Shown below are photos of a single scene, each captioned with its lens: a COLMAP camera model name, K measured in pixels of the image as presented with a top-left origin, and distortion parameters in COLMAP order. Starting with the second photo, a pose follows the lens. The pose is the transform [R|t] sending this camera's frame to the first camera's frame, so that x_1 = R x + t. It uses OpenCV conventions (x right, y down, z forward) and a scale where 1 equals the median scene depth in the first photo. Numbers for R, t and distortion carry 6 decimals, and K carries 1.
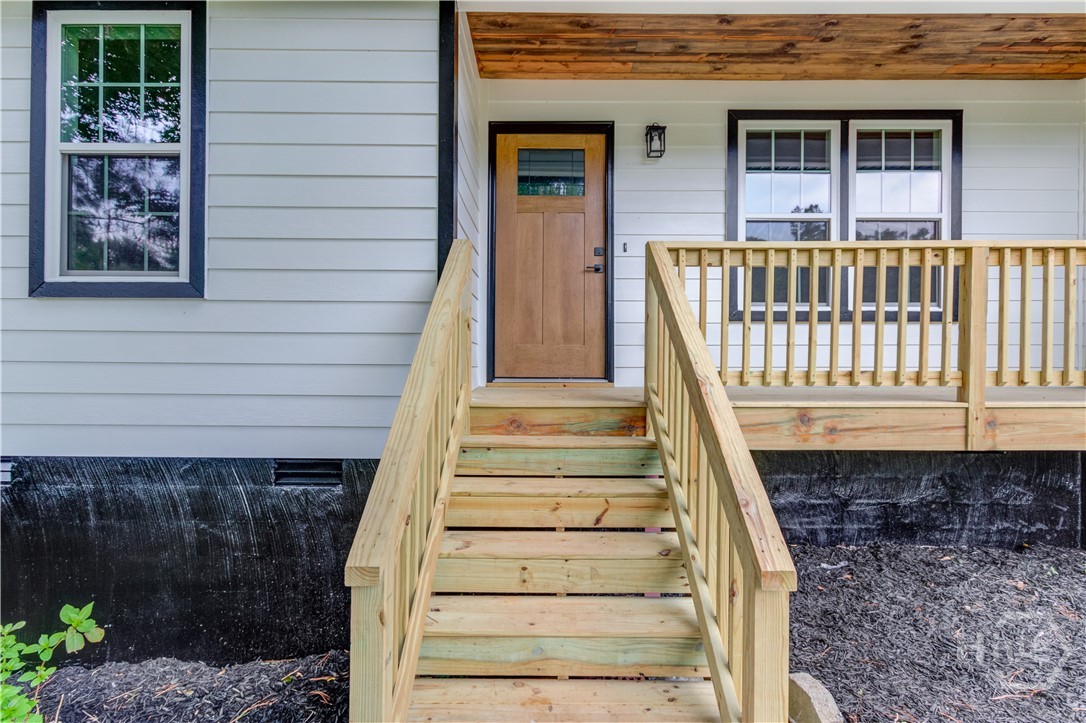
lens RADIAL K [[519.8, 0, 549.5], [0, 519.8, 366.7], [0, 0, 1]] dist [-0.016290, 0.006701]
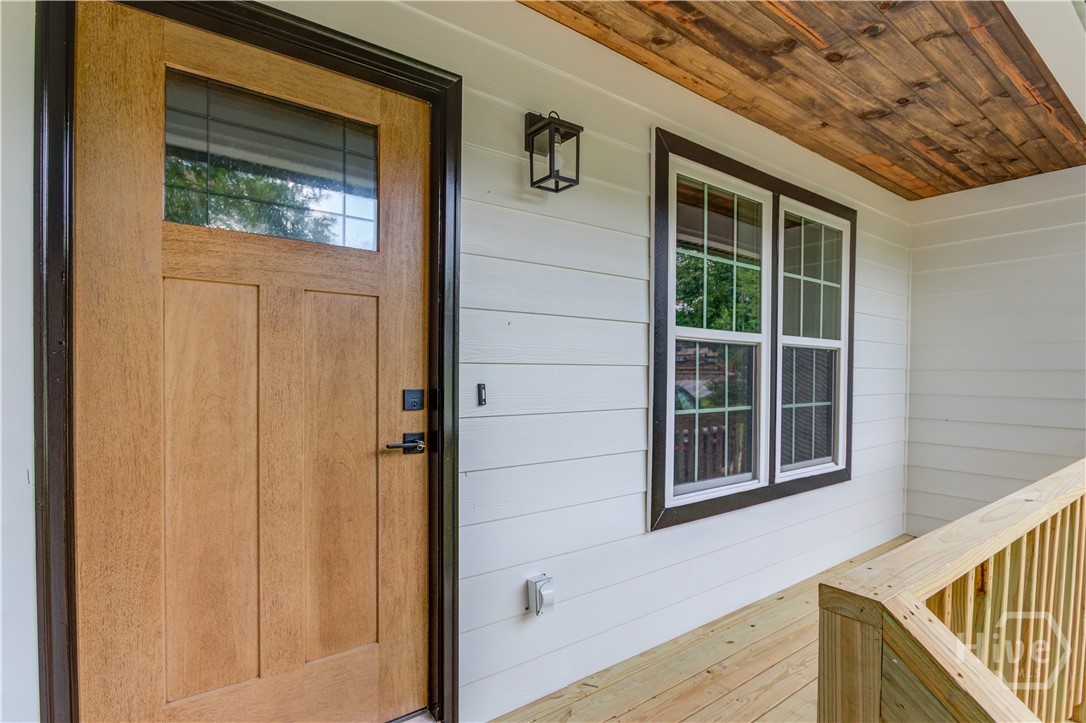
lens RADIAL K [[519.8, 0, 519.3], [0, 519.8, 372.9], [0, 0, 1]] dist [-0.016290, 0.006701]
pose [[0.799816, -0.007474, 0.600198, -0.080377], [-0.010902, 0.999577, 0.026976, -0.260847], [-0.600146, -0.028119, 0.799396, 0.655809]]
